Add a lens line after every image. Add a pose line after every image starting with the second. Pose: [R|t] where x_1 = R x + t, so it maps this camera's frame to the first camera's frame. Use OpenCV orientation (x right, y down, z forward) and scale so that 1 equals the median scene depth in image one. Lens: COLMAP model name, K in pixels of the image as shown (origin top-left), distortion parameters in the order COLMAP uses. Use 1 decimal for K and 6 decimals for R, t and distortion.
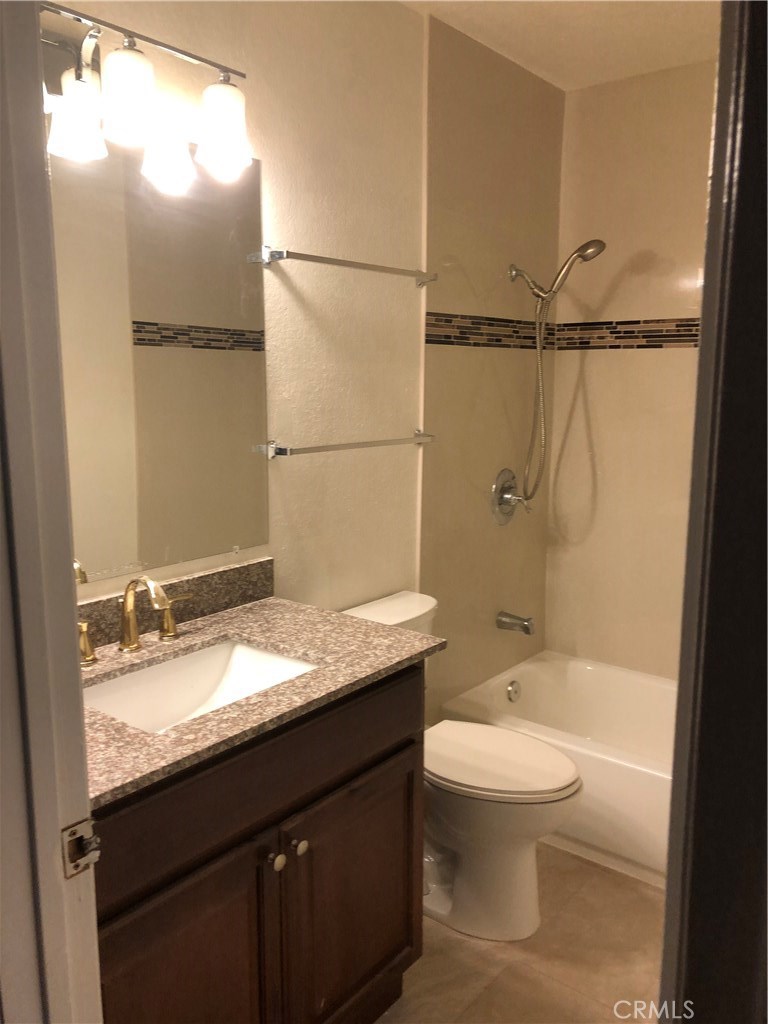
lens RADIAL K [[820.1, 0, 384.0], [0, 820.1, 512.0], [0, 0, 1]] dist [0.013129, -0.001588]
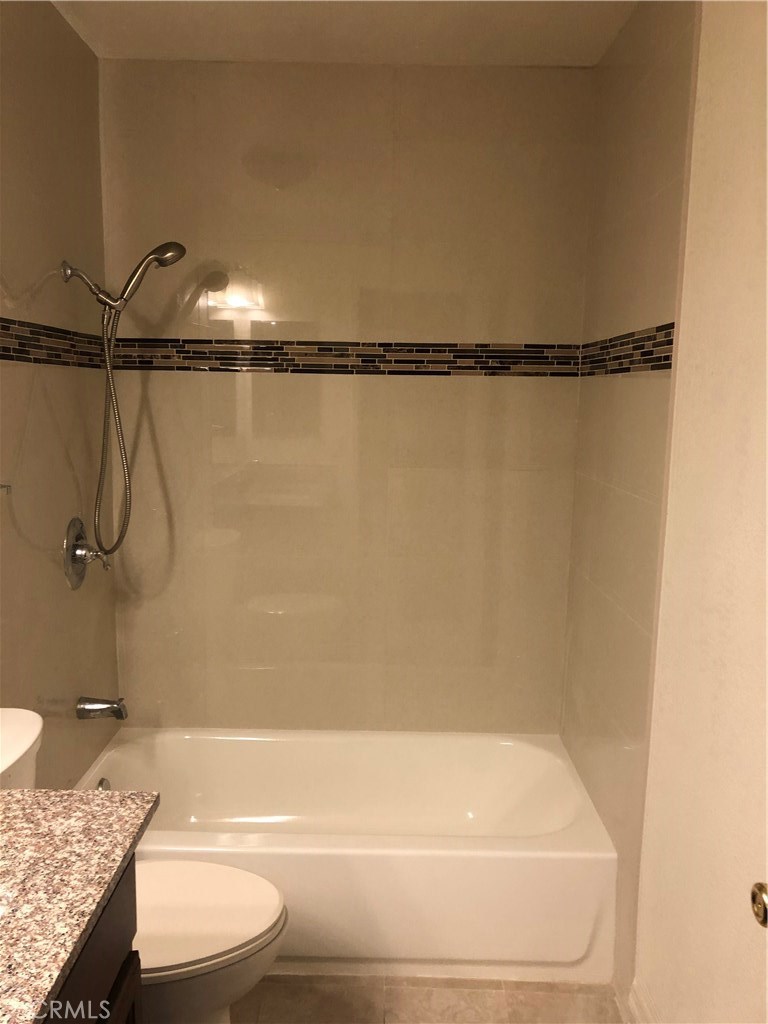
lens RADIAL K [[820.1, 0, 384.0], [0, 820.1, 512.0], [0, 0, 1]] dist [0.013129, -0.001588]
pose [[0.777657, -0.079858, 0.623597, -0.113392], [0.090671, 0.995776, 0.014448, -0.043087], [-0.622117, 0.045306, 0.781613, 0.196023]]
